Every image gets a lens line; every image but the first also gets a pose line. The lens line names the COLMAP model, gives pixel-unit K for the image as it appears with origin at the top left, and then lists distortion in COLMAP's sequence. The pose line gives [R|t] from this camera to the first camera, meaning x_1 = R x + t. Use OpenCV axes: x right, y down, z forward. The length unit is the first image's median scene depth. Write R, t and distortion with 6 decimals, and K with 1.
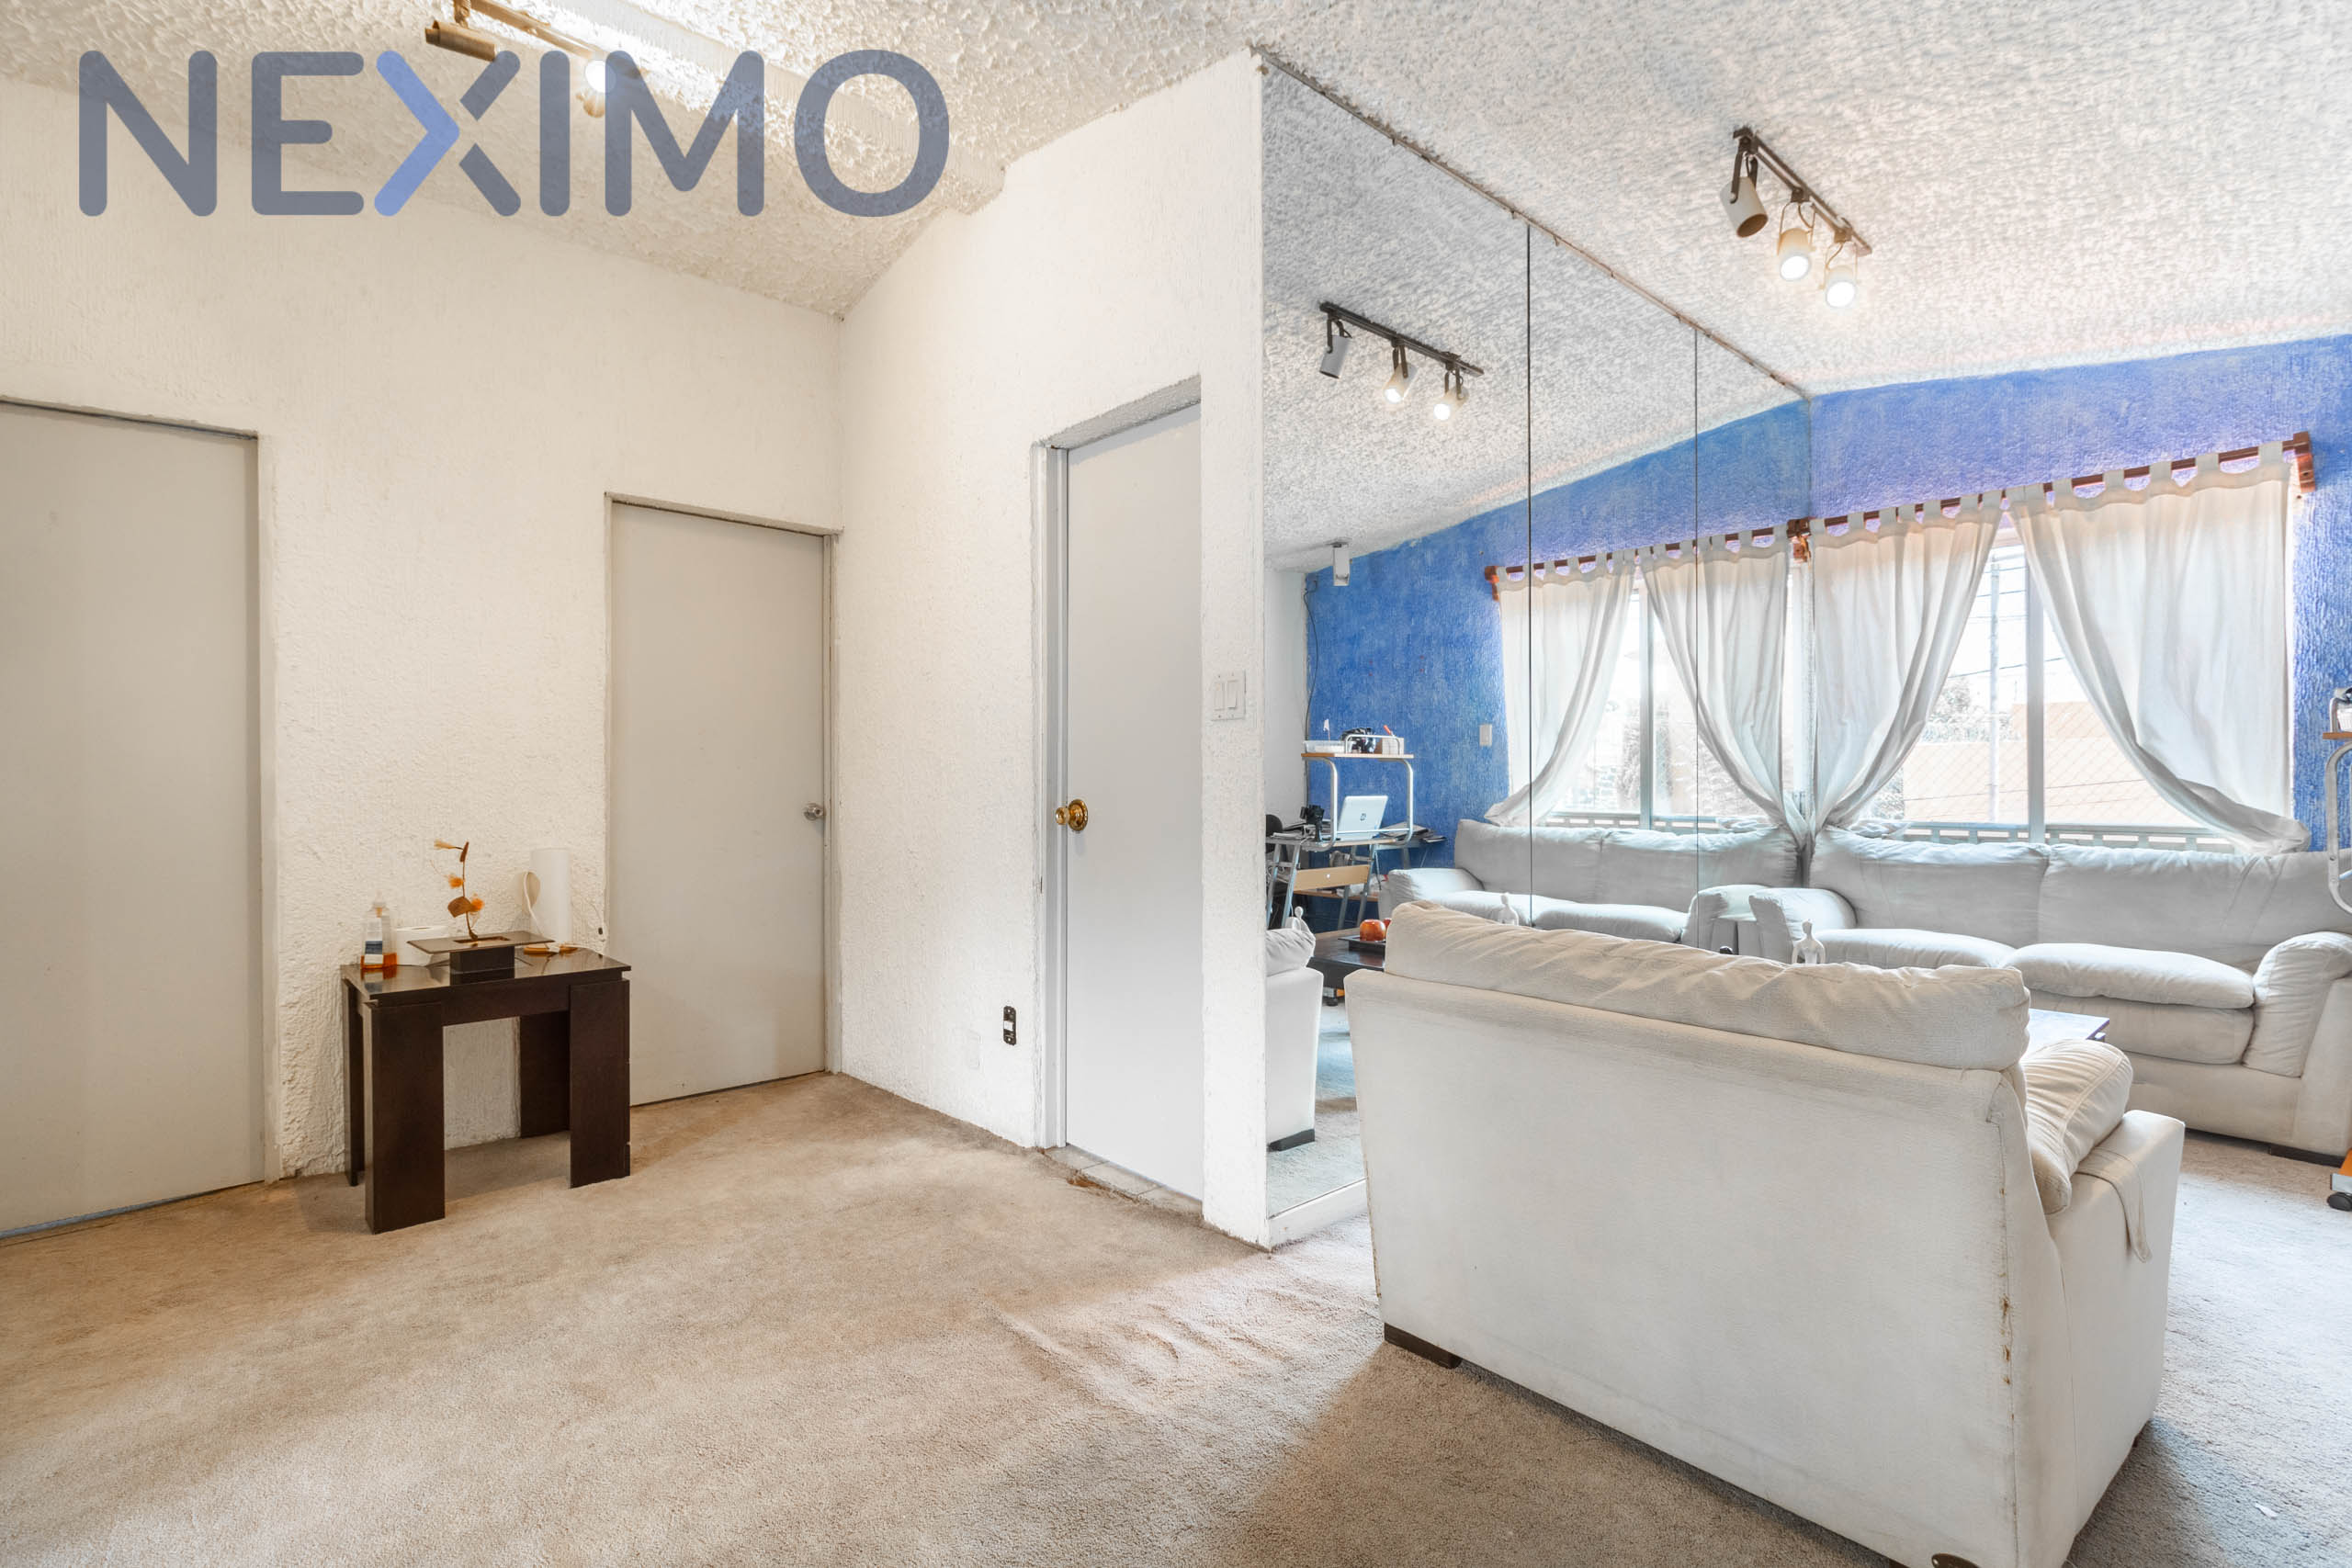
lens RADIAL K [[1104.7, 0, 1189.3], [0, 1104.7, 788.5], [0, 0, 1]] dist [0.000568, 0.000604]
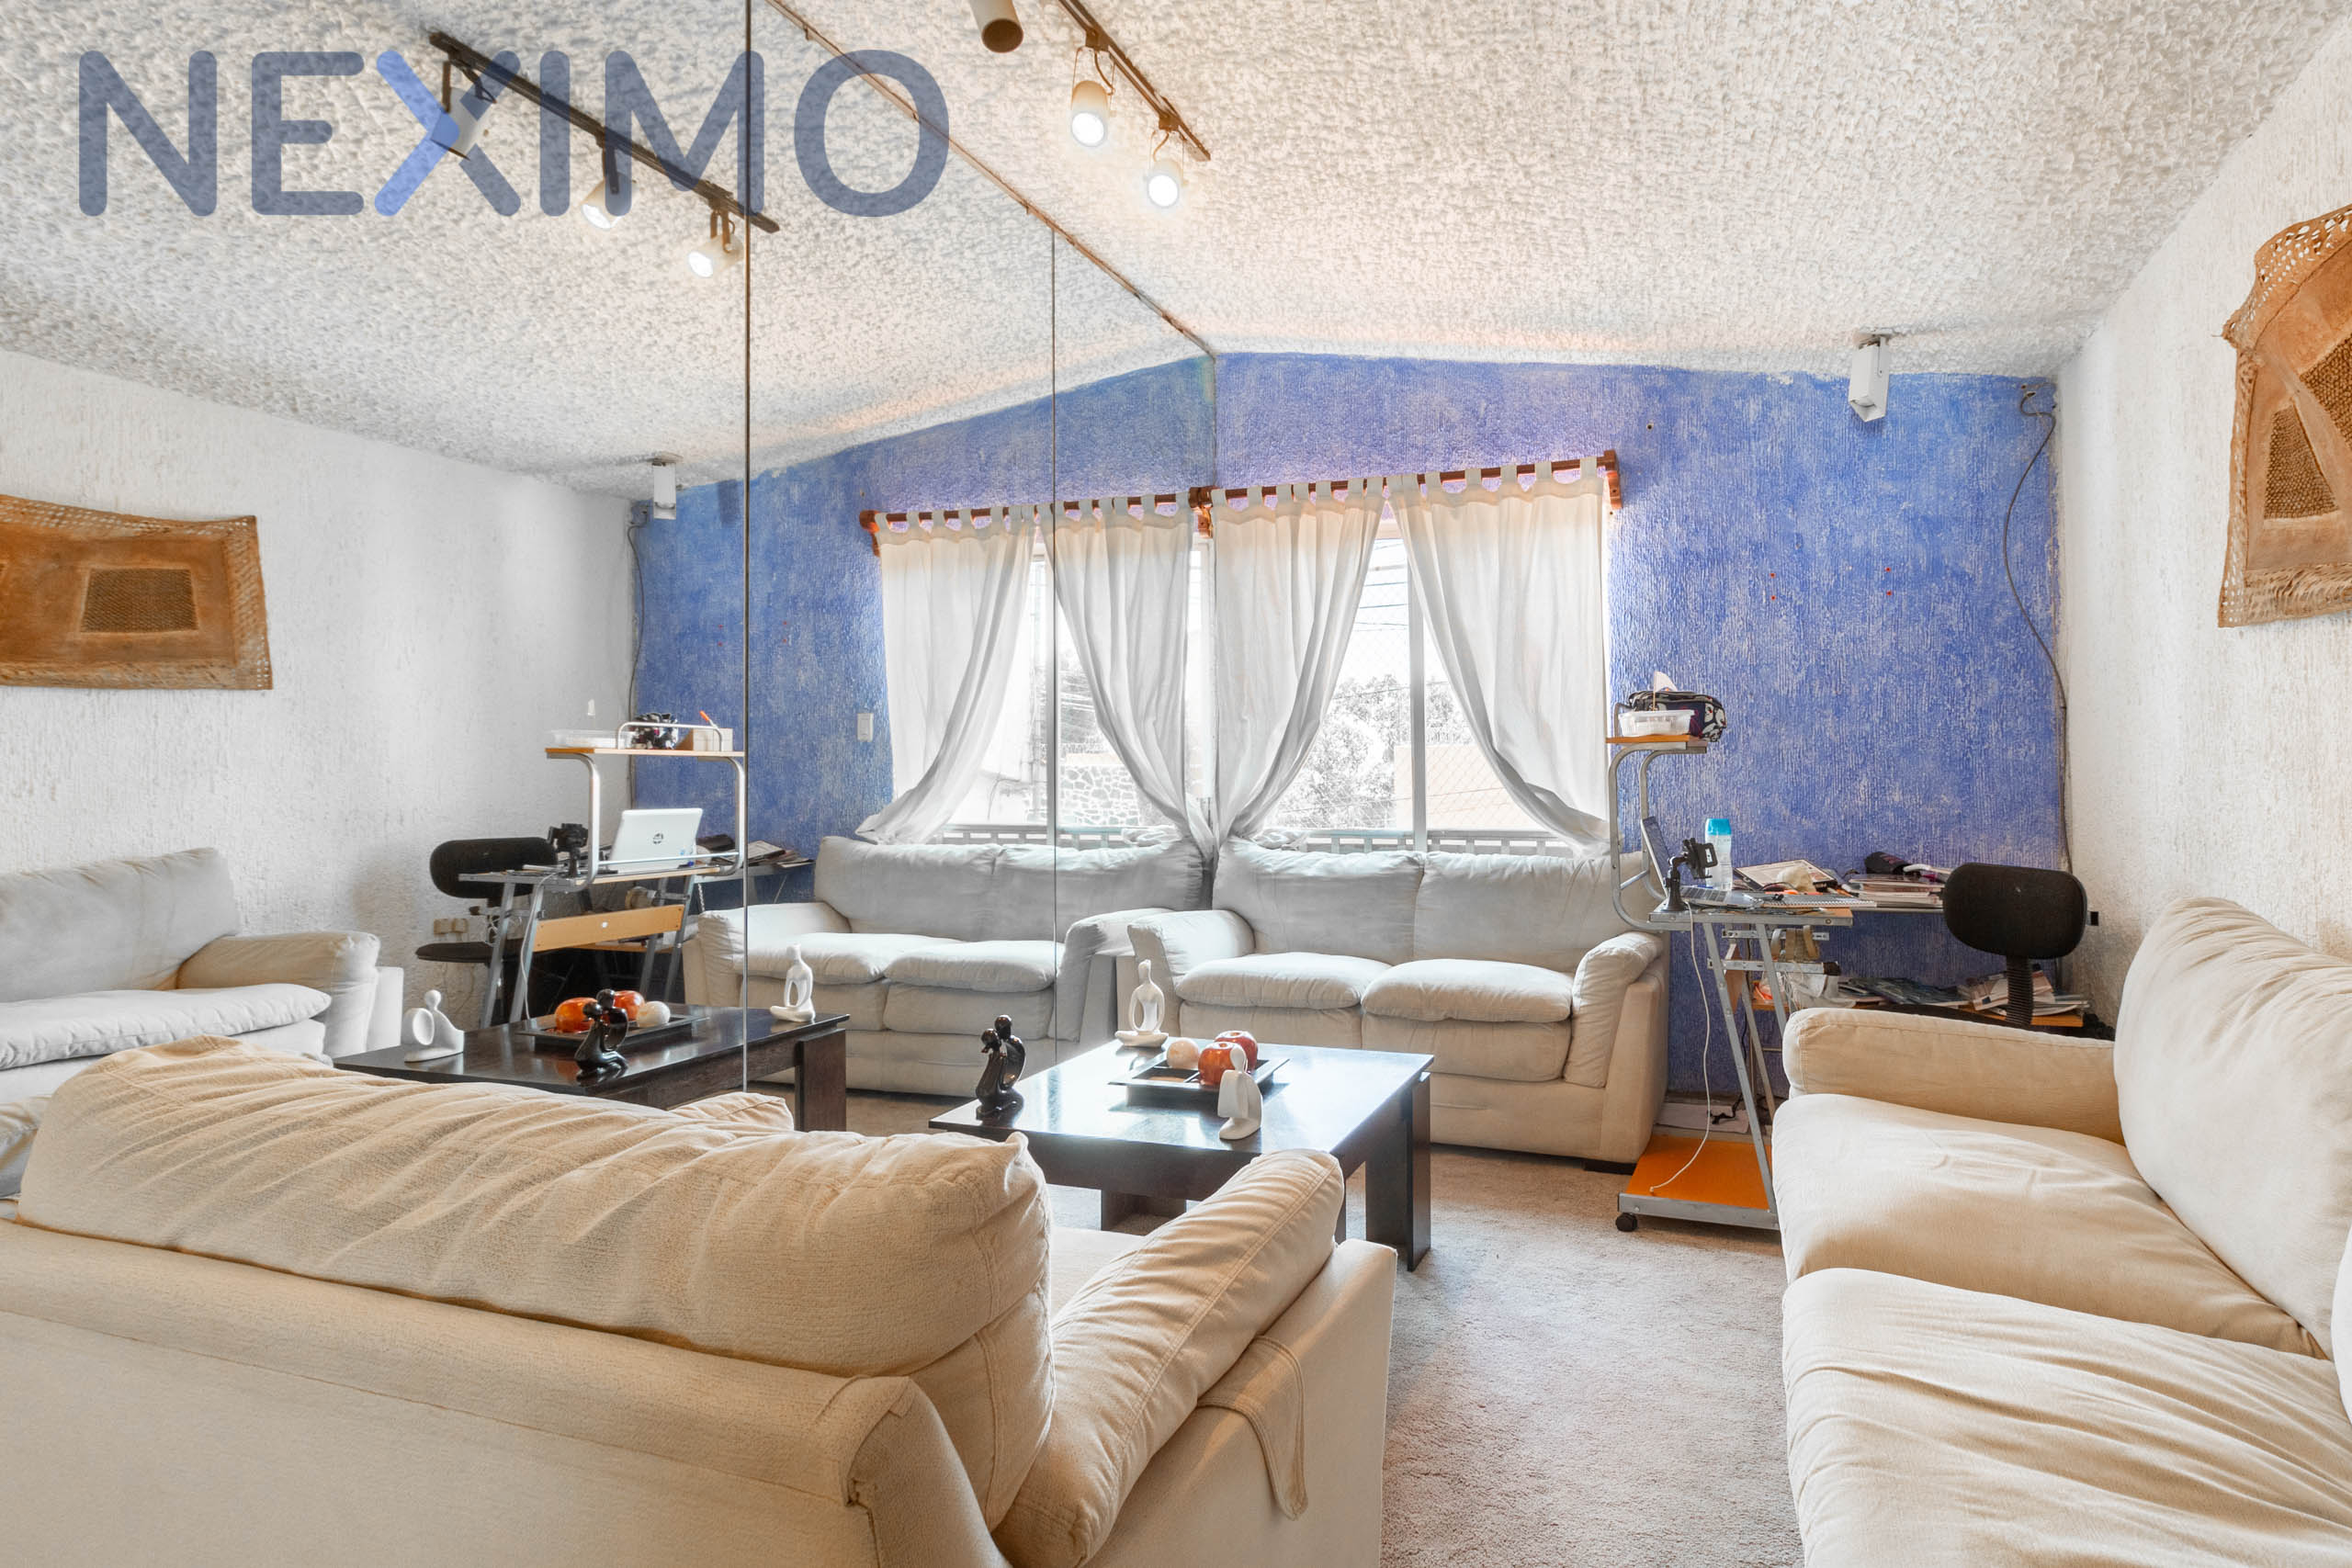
lens RADIAL K [[1206.0, 0, 1374.2], [0, 1206.0, 740.9], [0, 0, 1]] dist [0.002313, 0.000676]
pose [[0.857951, 0.014548, 0.513526, 0.203352], [0.006551, 0.999208, -0.039252, -0.004483], [-0.513690, 0.037040, 0.857176, 0.129438]]
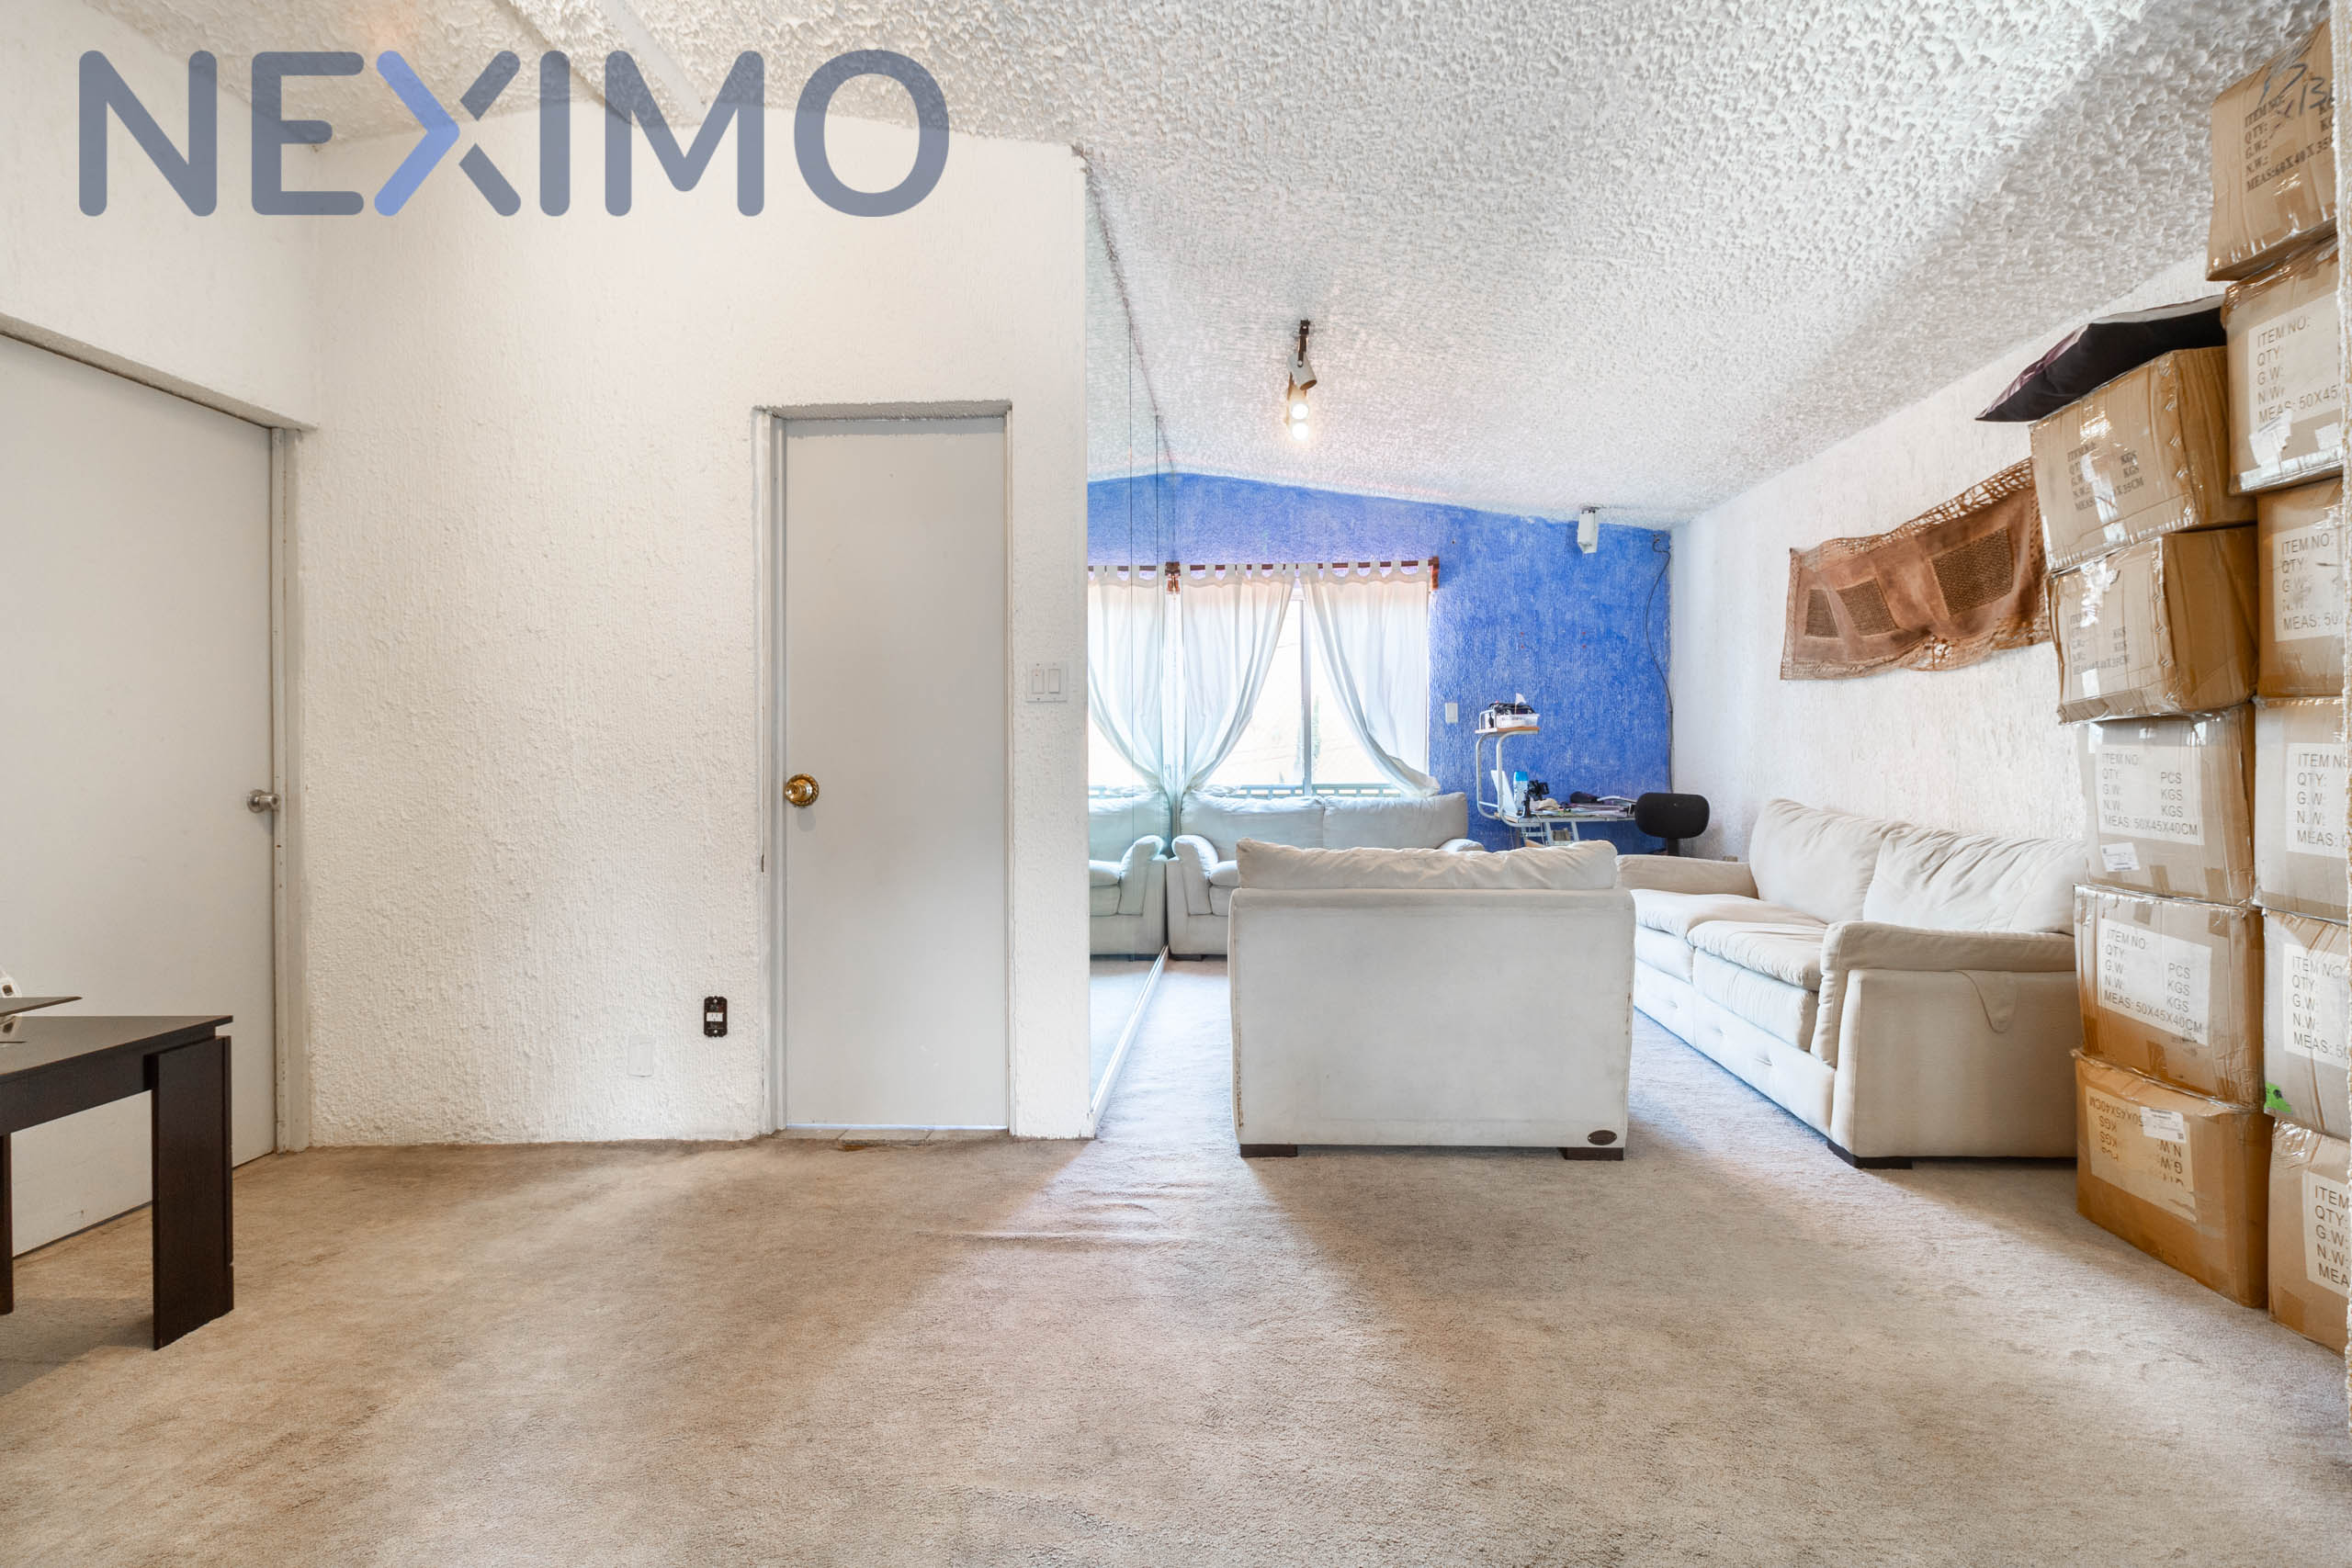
lens RADIAL K [[1105.0, 0, 1221.4], [0, 1105.0, 766.6], [0, 0, 1]] dist [-0.001024, 0.000706]
pose [[0.690674, -0.009292, 0.723106, -0.432778], [0.011936, 0.999928, 0.001448, 0.004568], [-0.723068, 0.007631, 0.690735, 0.031428]]
